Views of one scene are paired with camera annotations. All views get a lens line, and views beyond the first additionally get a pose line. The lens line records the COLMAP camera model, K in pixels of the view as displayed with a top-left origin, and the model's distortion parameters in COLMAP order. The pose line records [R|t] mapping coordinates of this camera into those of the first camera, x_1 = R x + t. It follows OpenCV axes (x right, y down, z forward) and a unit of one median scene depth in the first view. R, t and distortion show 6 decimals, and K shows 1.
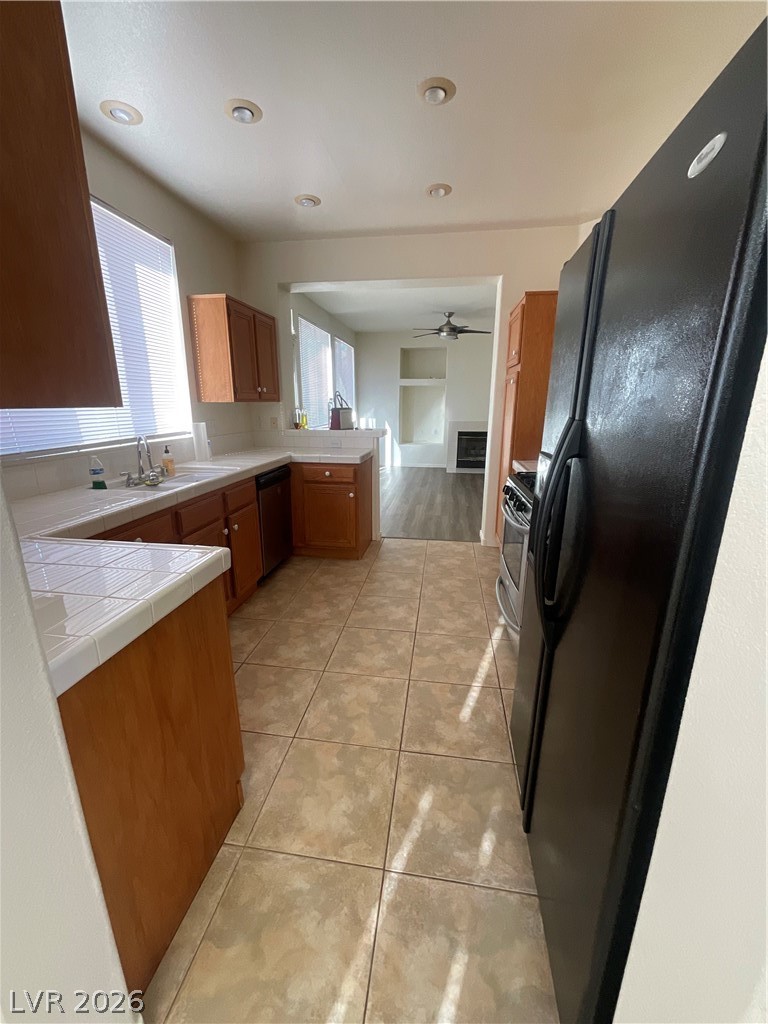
lens RADIAL K [[416.8, 0, 386.4], [0, 416.8, 509.9], [0, 0, 1]] dist [0.002271, 0.000201]
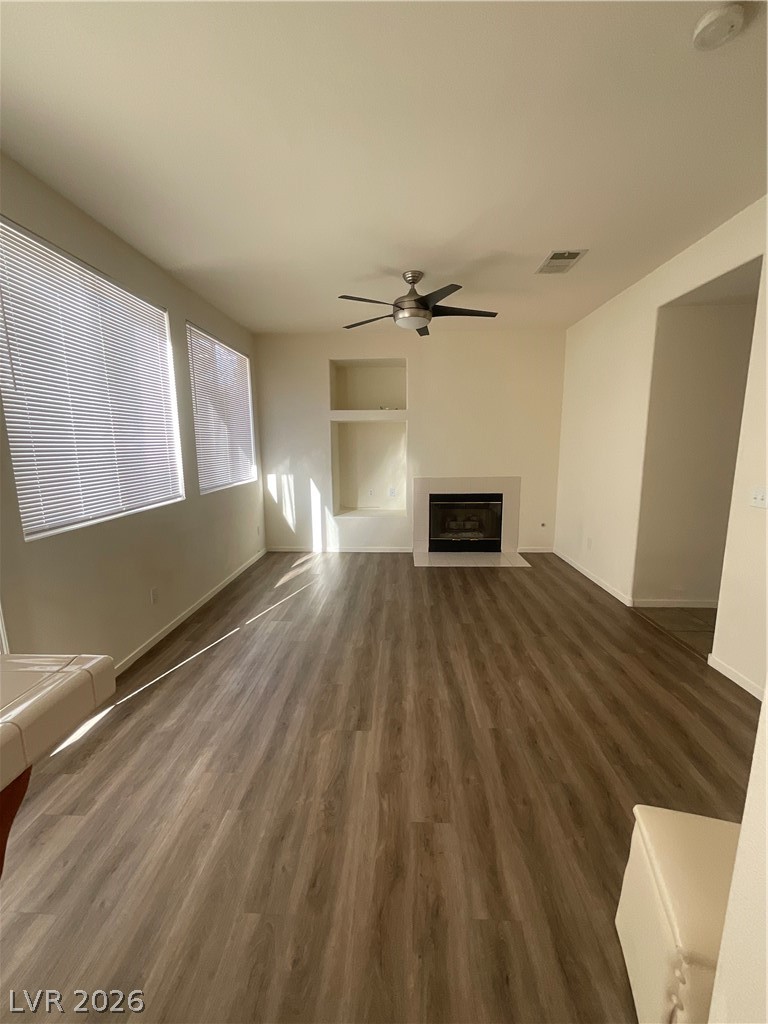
lens RADIAL K [[416.8, 0, 386.4], [0, 416.8, 513.1], [0, 0, 1]] dist [0.002271, 0.000201]
pose [[0.993734, -0.031110, 0.107351, 0.042598], [0.040450, 0.995478, -0.085954, -0.110786], [-0.104192, 0.089758, 0.990499, 0.404119]]
